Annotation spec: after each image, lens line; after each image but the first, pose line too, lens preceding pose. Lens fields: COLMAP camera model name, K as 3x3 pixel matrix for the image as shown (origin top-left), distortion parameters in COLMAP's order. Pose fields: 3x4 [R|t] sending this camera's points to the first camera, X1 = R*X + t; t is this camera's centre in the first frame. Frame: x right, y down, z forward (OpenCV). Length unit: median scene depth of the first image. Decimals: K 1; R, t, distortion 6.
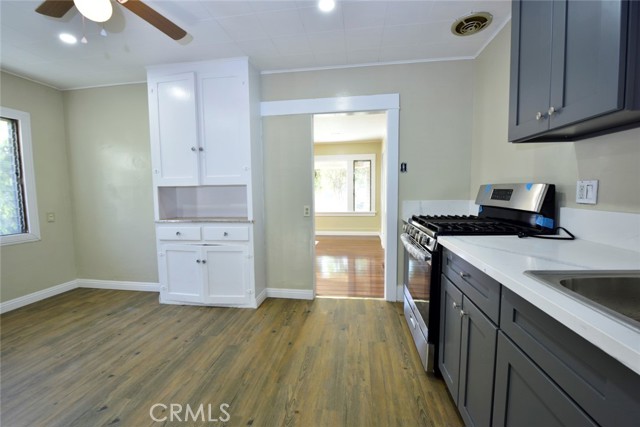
lens RADIAL K [[255.1, 0, 324.4], [0, 255.1, 211.3], [0, 0, 1]] dist [-0.019884, -0.001238]
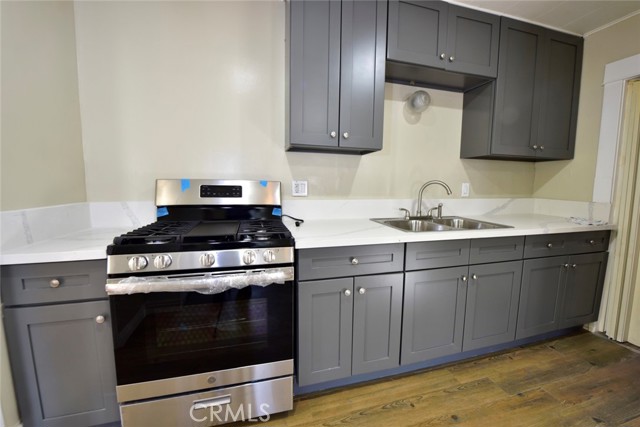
lens RADIAL K [[255.1, 0, 326.0], [0, 255.1, 212.3], [0, 0, 1]] dist [-0.019884, -0.001238]
pose [[-0.387645, -0.086805, 0.917712, -0.217316], [0.068938, 0.990038, 0.122766, -0.057737], [-0.919227, 0.110855, -0.377799, 0.745969]]
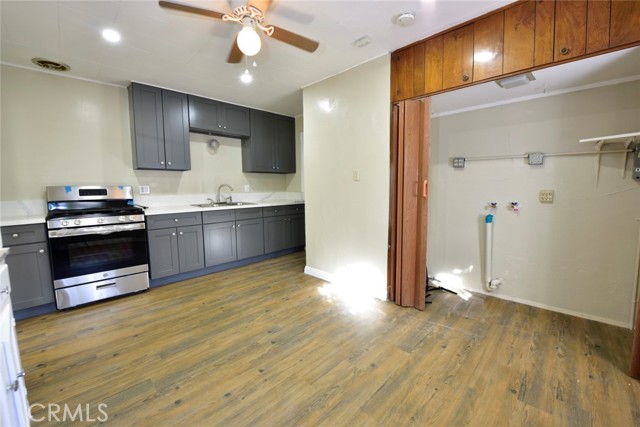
lens RADIAL K [[255.1, 0, 328.1], [0, 255.1, 212.1], [0, 0, 1]] dist [-0.019884, -0.001238]
pose [[-0.805263, -0.040078, 0.591561, -1.116961], [0.066617, 0.985280, 0.157435, -0.070130], [-0.589163, 0.166184, -0.790740, 1.043317]]
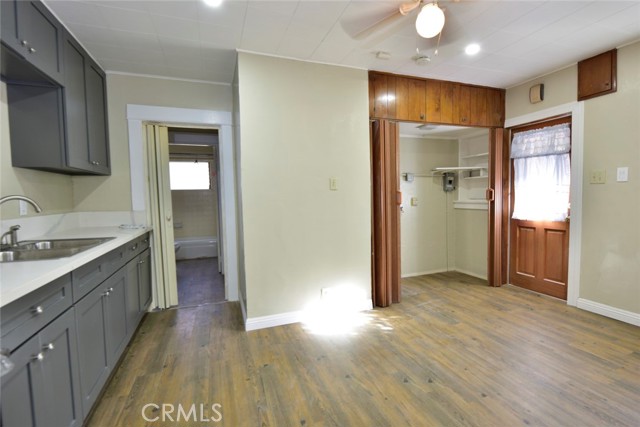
lens RADIAL K [[298.7, 0, 326.4], [0, 298.7, 211.0], [0, 0, 1]] dist [-0.013628, 0.000235]
pose [[-0.882741, 0.056300, -0.466474, 0.074031], [-0.004616, 0.991708, 0.128428, -0.091726], [0.469837, 0.115521, -0.875162, 1.082892]]
